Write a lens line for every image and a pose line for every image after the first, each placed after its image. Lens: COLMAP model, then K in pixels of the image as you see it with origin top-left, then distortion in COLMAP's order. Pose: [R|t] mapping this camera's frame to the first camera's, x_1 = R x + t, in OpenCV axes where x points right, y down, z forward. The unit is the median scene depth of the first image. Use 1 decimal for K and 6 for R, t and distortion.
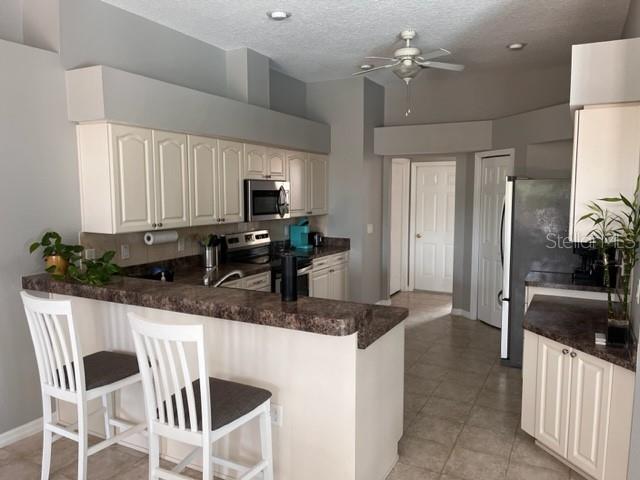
lens RADIAL K [[481.7, 0, 332.7], [0, 481.7, 240.2], [0, 0, 1]] dist [0.066908, -0.096023]
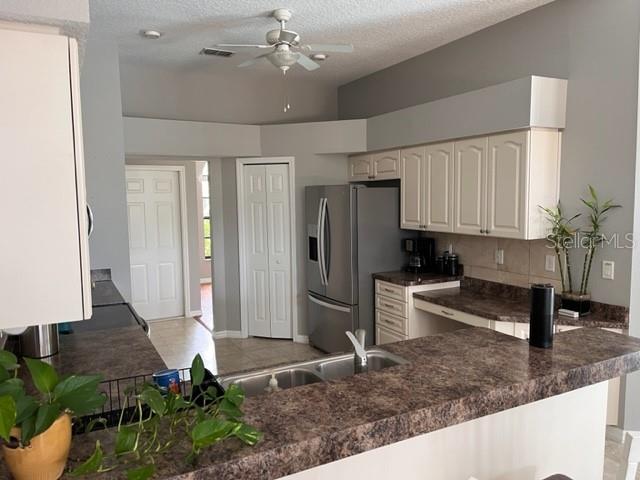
lens RADIAL K [[481.7, 0, 319.4], [0, 481.7, 241.6], [0, 0, 1]] dist [0.066908, -0.096023]
pose [[0.577978, -0.084736, 0.811641, -0.446072], [0.094503, 0.994853, 0.036568, -0.049600], [-0.810562, 0.055567, 0.583010, 0.411033]]
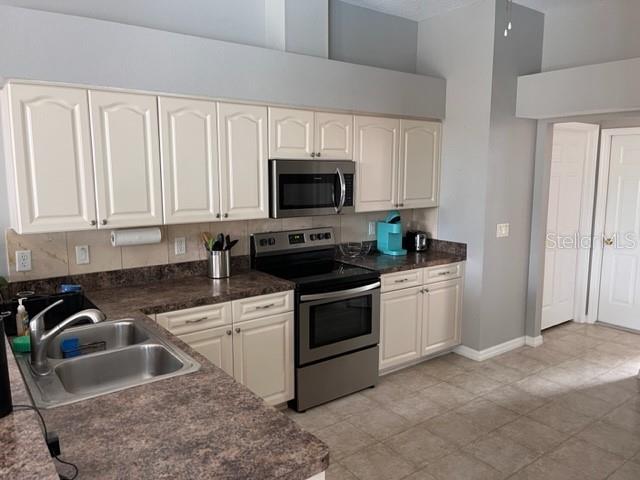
lens RADIAL K [[481.7, 0, 320.6], [0, 481.7, 234.0], [0, 0, 1]] dist [0.066908, -0.096023]
pose [[0.893307, 0.052373, -0.446384, 0.193018], [-0.042308, 0.998576, 0.032491, -0.037982], [0.447450, -0.010139, 0.894251, 0.361900]]
